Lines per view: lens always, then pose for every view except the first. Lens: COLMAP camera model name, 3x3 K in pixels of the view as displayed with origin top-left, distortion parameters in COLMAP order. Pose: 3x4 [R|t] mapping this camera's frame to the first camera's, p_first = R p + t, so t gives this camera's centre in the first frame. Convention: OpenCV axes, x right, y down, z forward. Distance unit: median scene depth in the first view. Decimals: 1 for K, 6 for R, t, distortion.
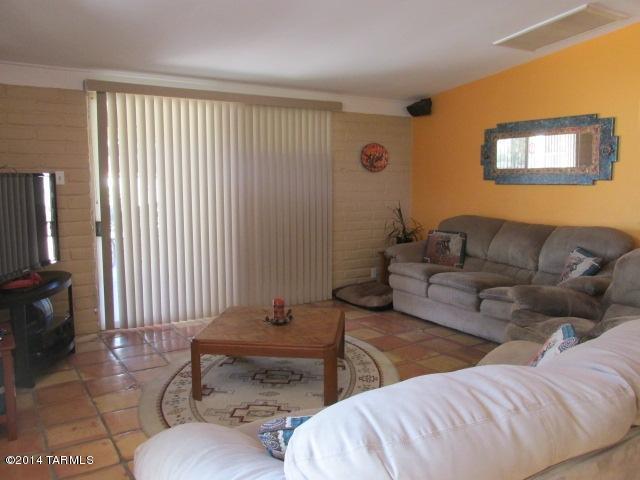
lens RADIAL K [[531.2, 0, 320.4], [0, 531.2, 240.7], [0, 0, 1]] dist [-0.027665, 0.006592]
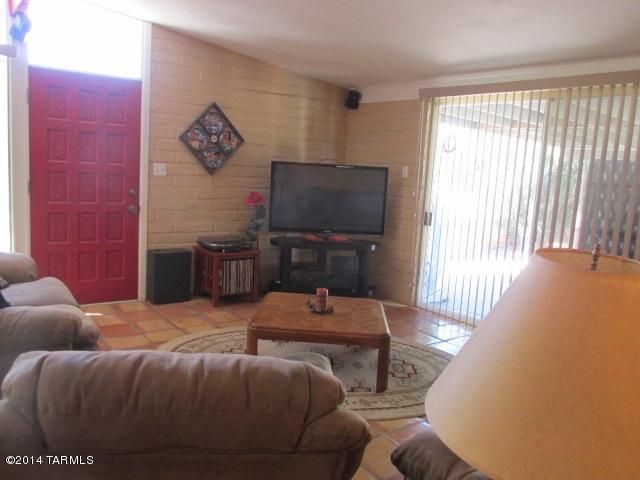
lens RADIAL K [[531.2, 0, 320.3], [0, 531.2, 239.0], [0, 0, 1]] dist [-0.027665, 0.006592]
pose [[0.050604, 0.144224, -0.988250, 0.841462], [-0.174071, 0.975646, 0.133471, -0.109645], [0.983432, 0.165271, 0.074477, 0.823972]]
